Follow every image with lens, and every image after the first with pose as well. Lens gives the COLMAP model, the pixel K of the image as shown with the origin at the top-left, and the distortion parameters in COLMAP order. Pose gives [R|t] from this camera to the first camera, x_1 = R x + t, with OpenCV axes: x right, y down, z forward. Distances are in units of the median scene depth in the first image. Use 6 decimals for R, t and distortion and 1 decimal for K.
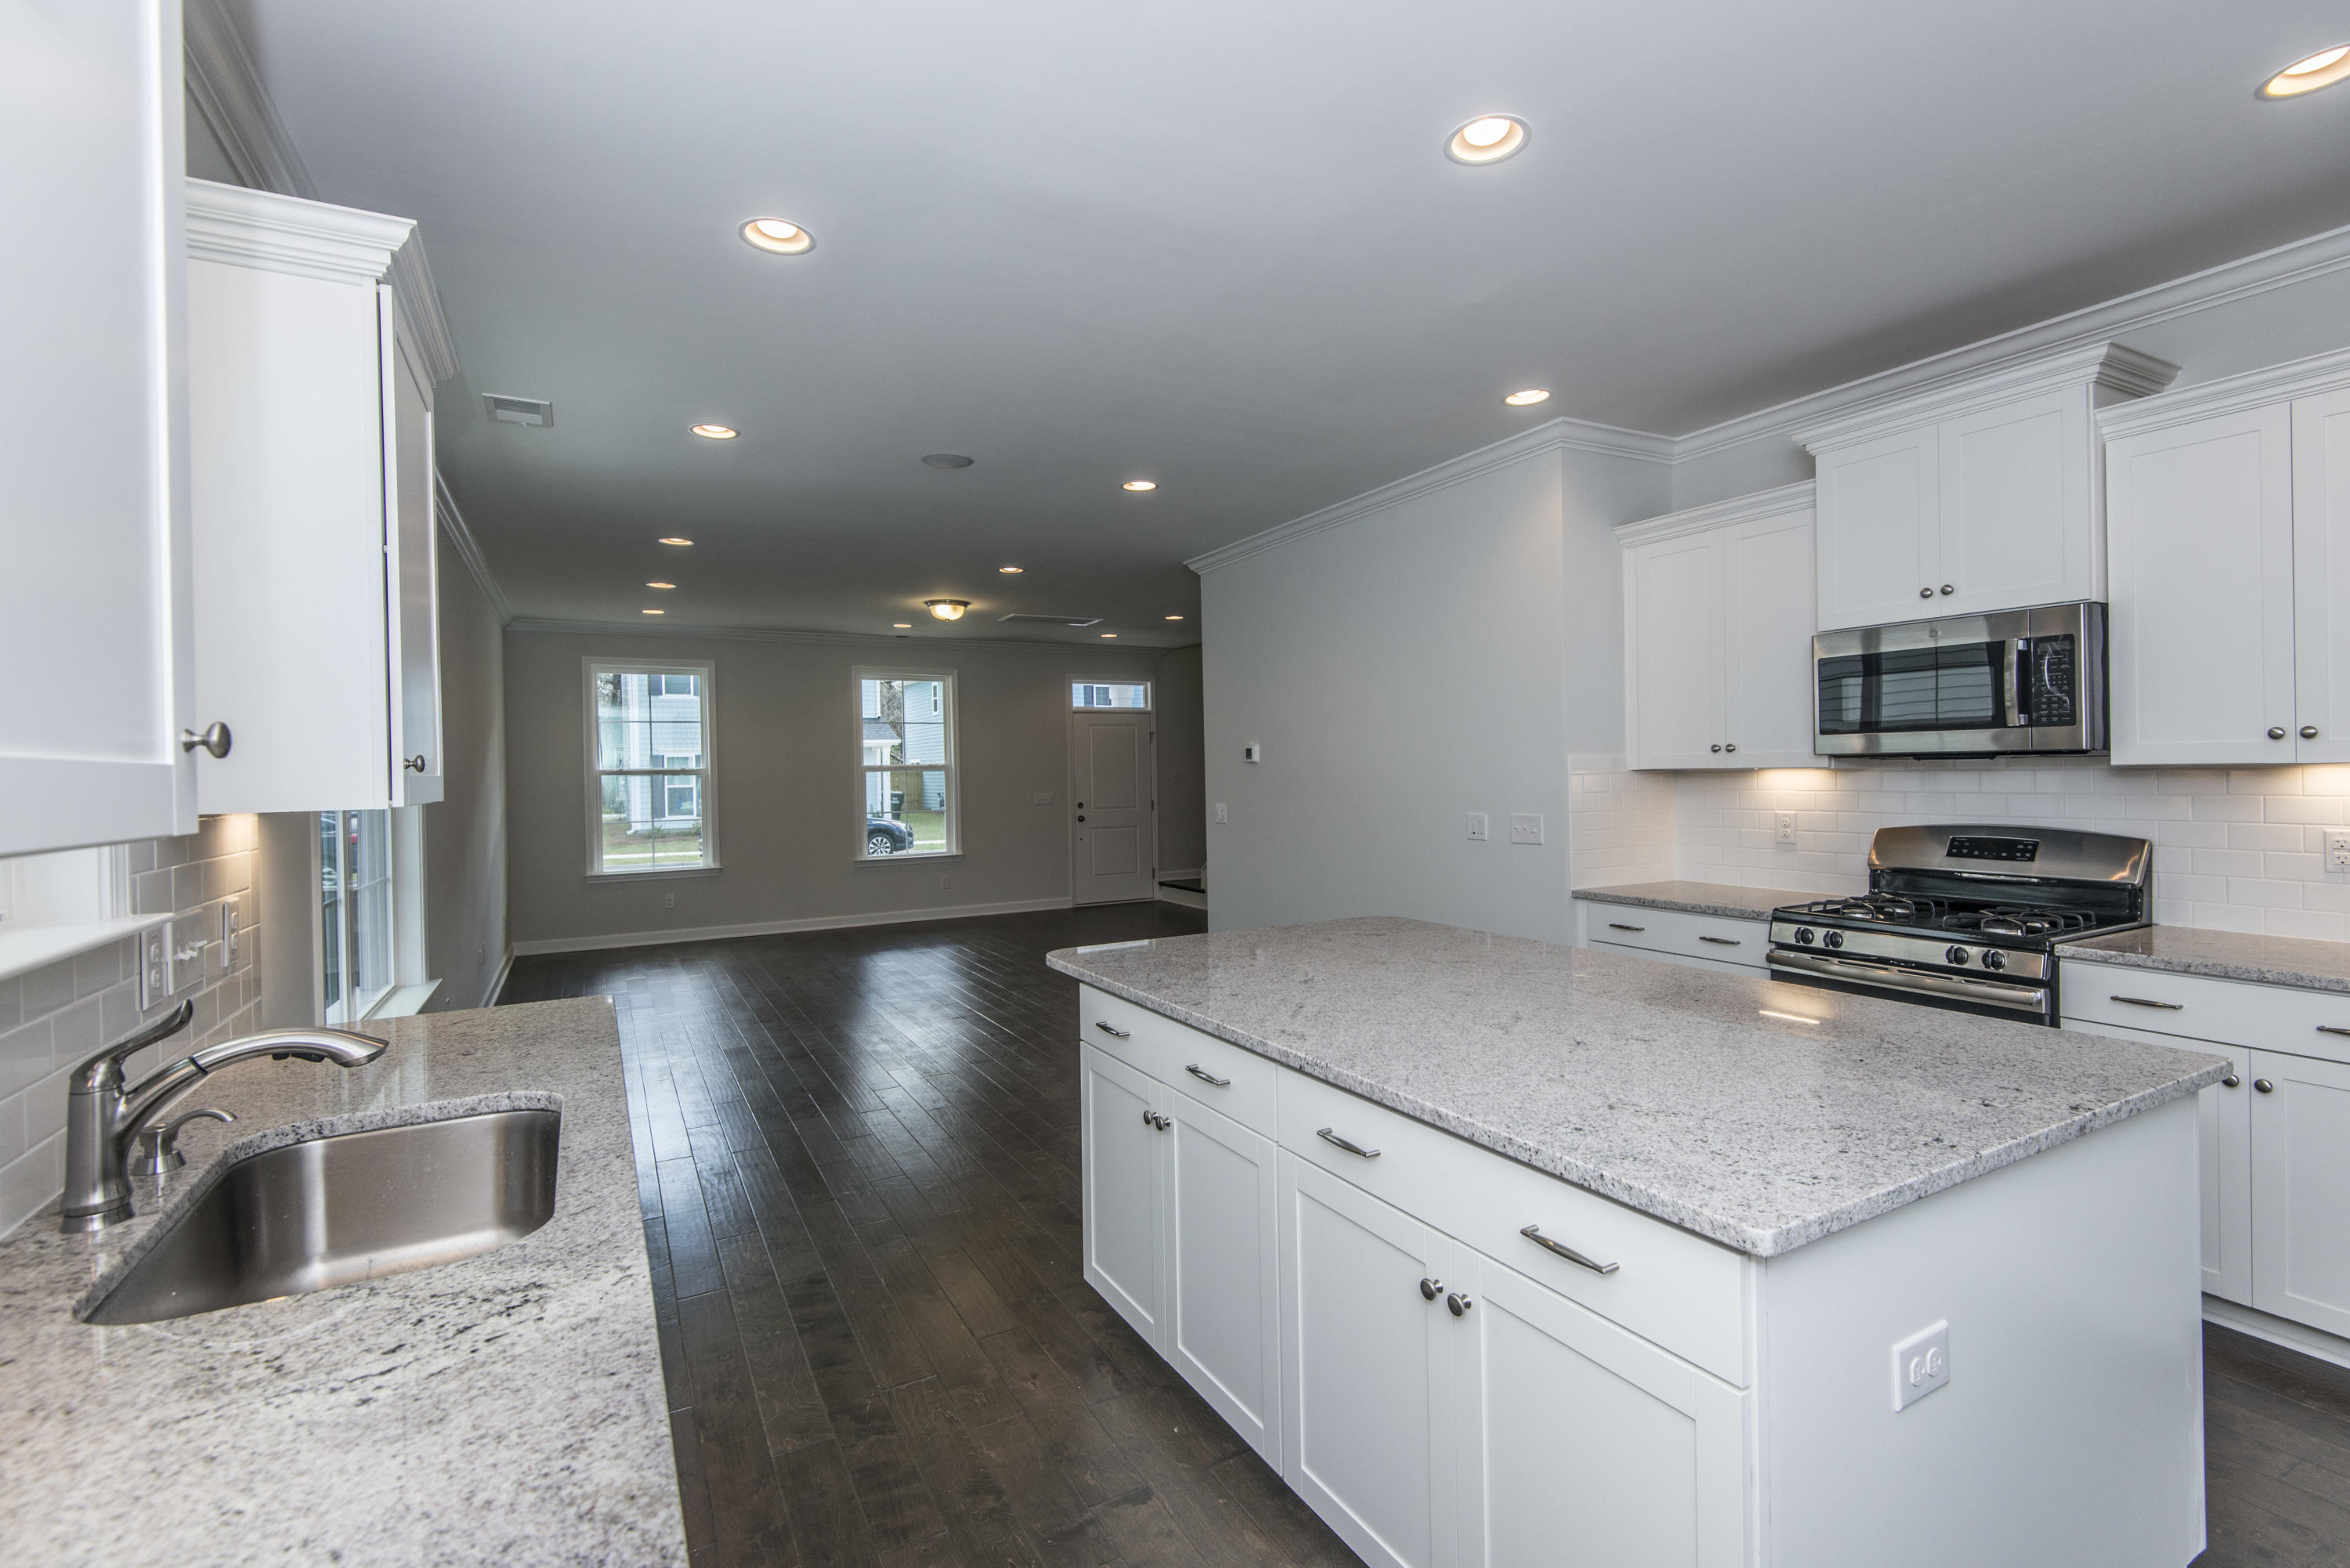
lens RADIAL K [[1060.6, 0, 1180.3], [0, 1060.6, 775.2], [0, 0, 1]] dist [0.043382, -0.026664]
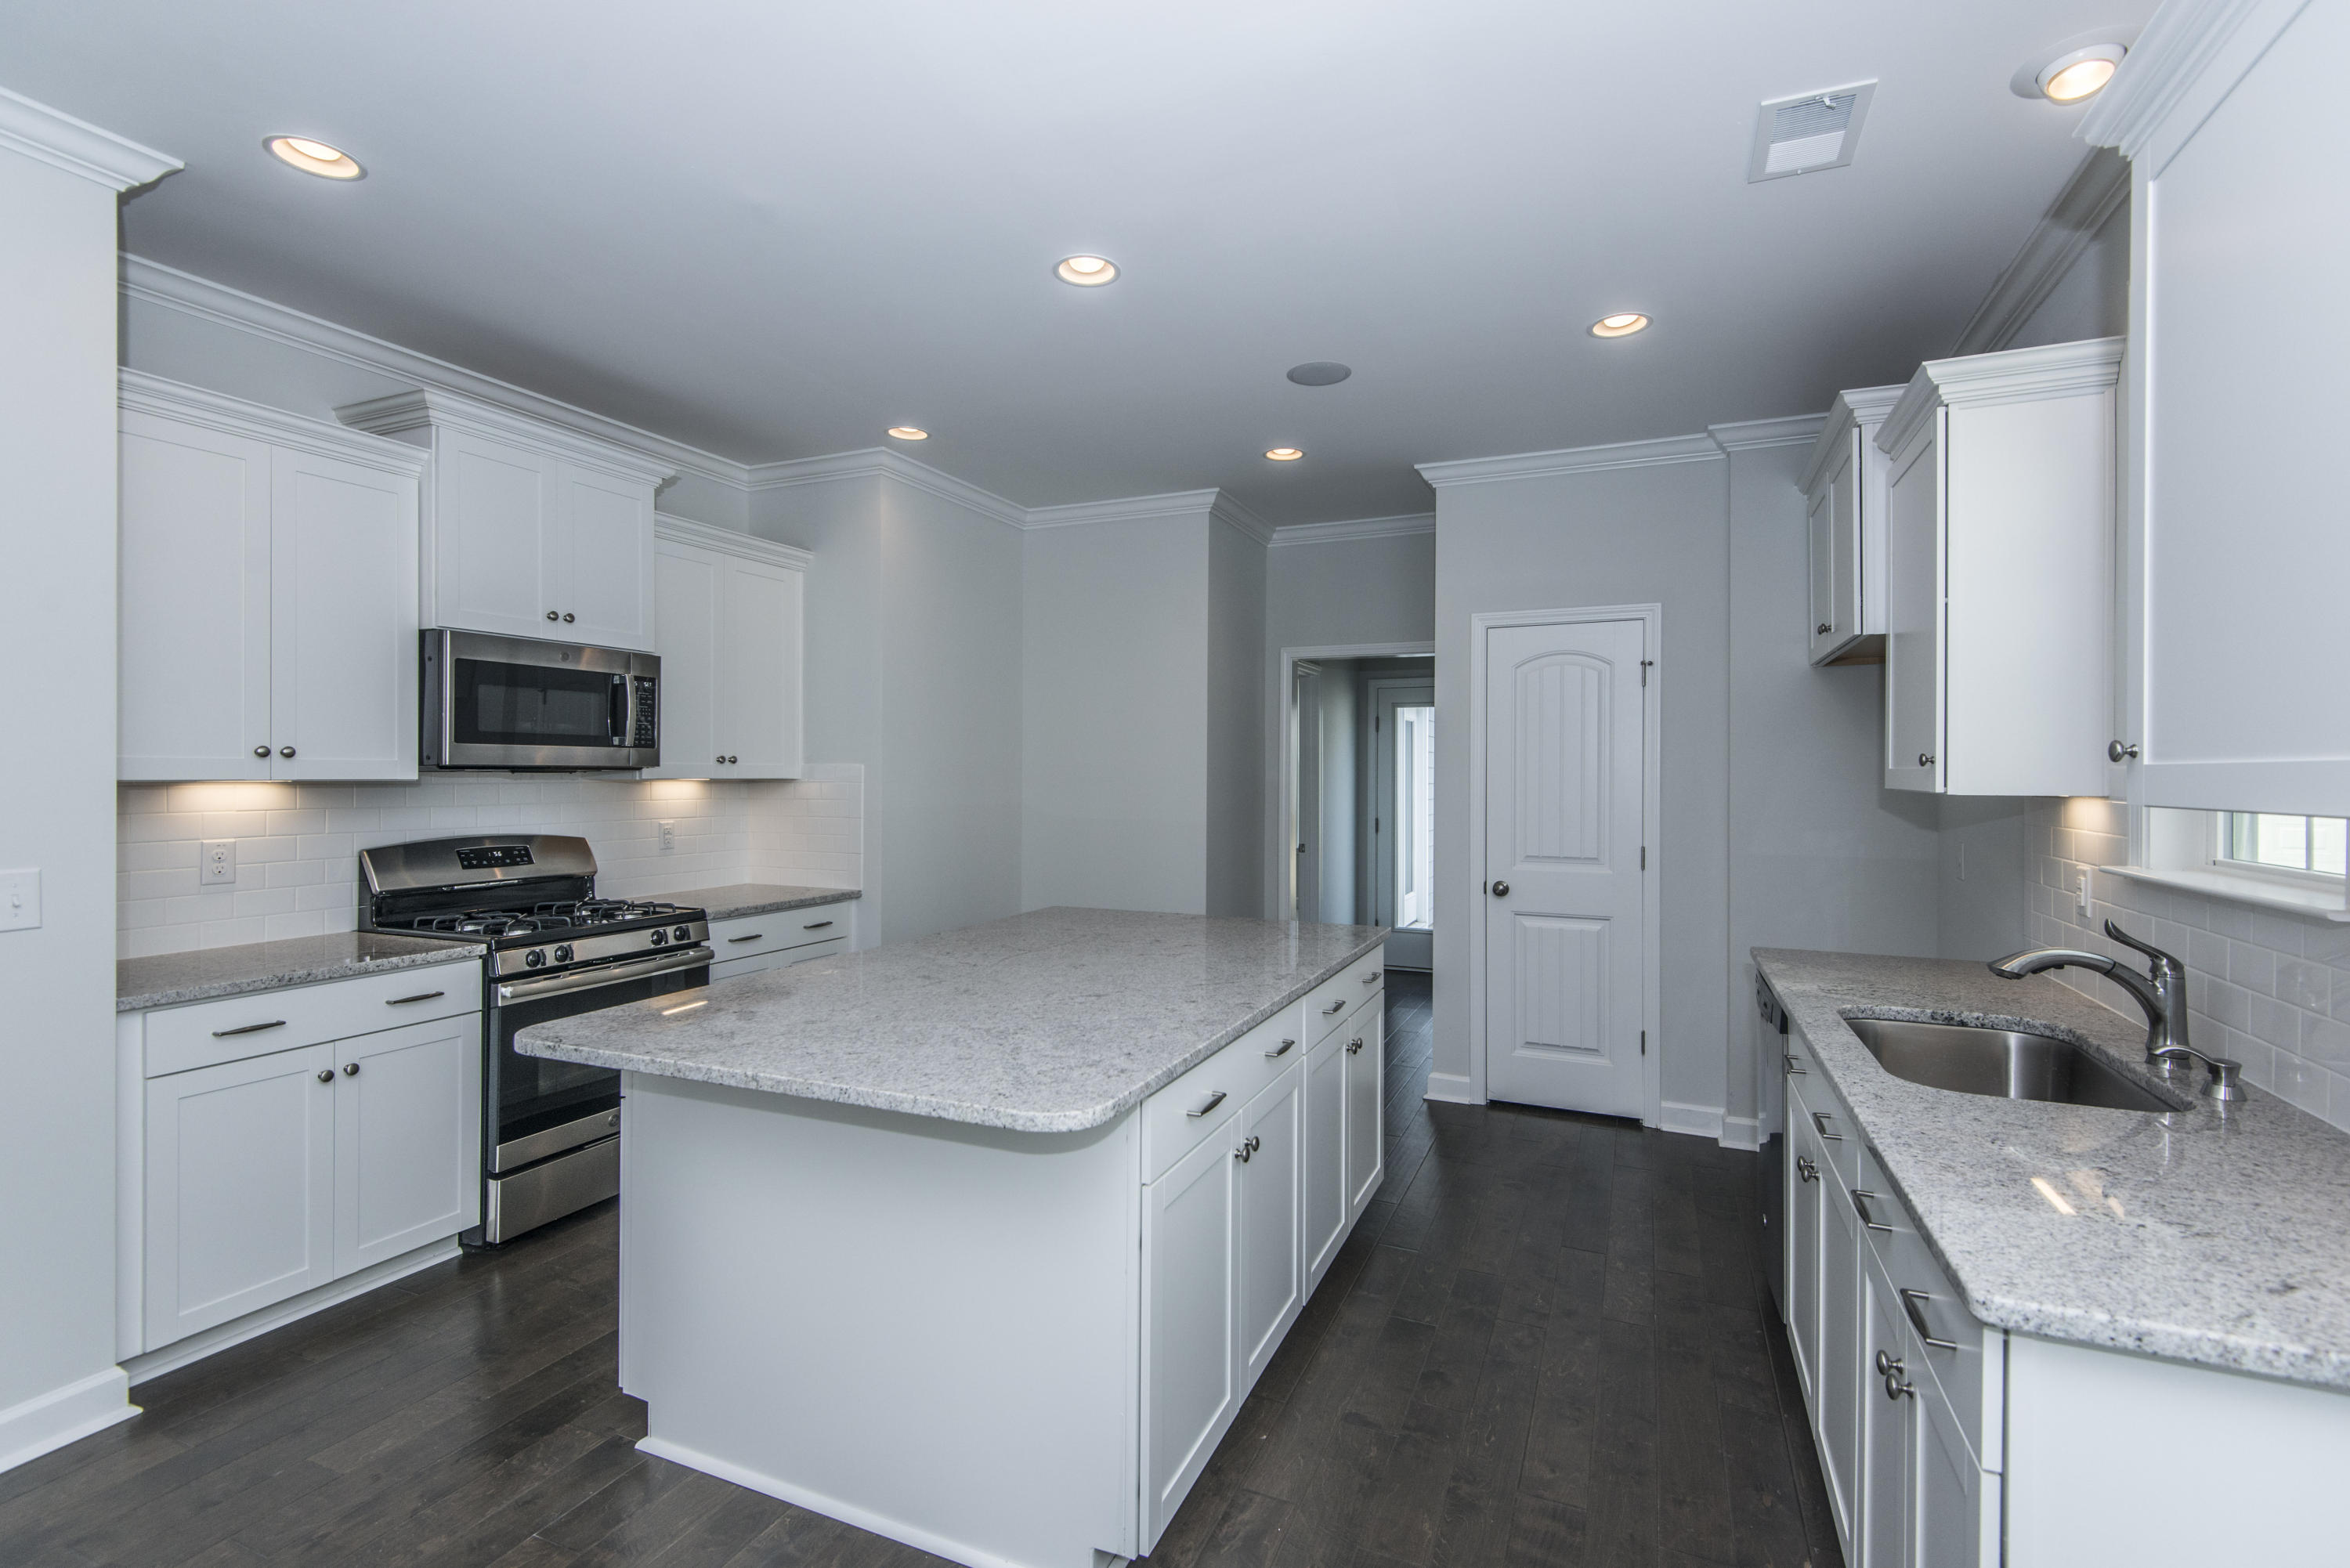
lens RADIAL K [[1060.6, 0, 1180.3], [0, 1060.6, 775.2], [0, 0, 1]] dist [0.043382, -0.026664]
pose [[-0.611172, 0.012706, 0.791396, -0.491567], [0.010498, 0.999913, -0.007947, 0.002896], [-0.791428, 0.003451, -0.611253, 1.090449]]
